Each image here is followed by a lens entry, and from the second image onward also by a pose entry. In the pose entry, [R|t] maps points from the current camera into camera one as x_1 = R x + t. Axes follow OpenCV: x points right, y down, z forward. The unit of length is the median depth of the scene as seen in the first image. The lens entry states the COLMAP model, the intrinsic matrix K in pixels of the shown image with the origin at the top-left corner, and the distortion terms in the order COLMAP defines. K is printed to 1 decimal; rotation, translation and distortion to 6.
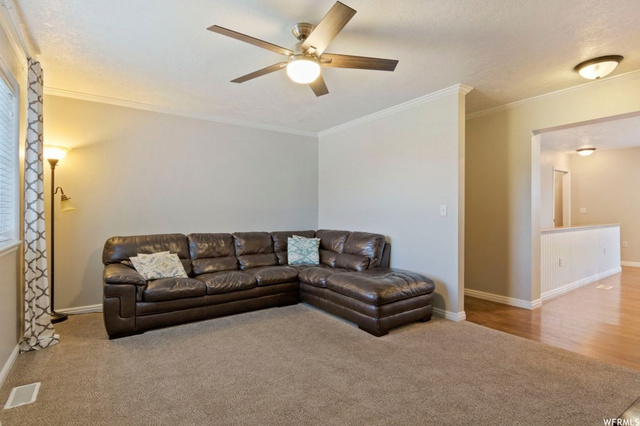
lens RADIAL K [[326.9, 0, 321.0], [0, 326.9, 211.2], [0, 0, 1]] dist [0.003329, -0.000767]
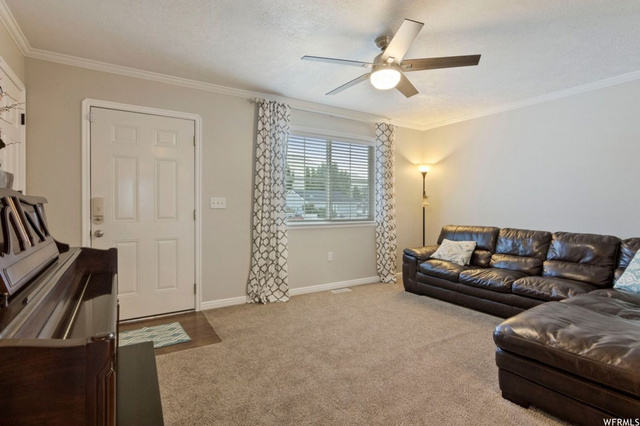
lens RADIAL K [[326.9, 0, 319.3], [0, 326.9, 210.0], [0, 0, 1]] dist [0.003329, -0.000767]
pose [[-0.050618, 0.014315, -0.998615, 0.796794], [-0.002722, 0.999892, 0.014472, -0.000805], [0.998714, 0.003451, -0.050574, 0.619950]]
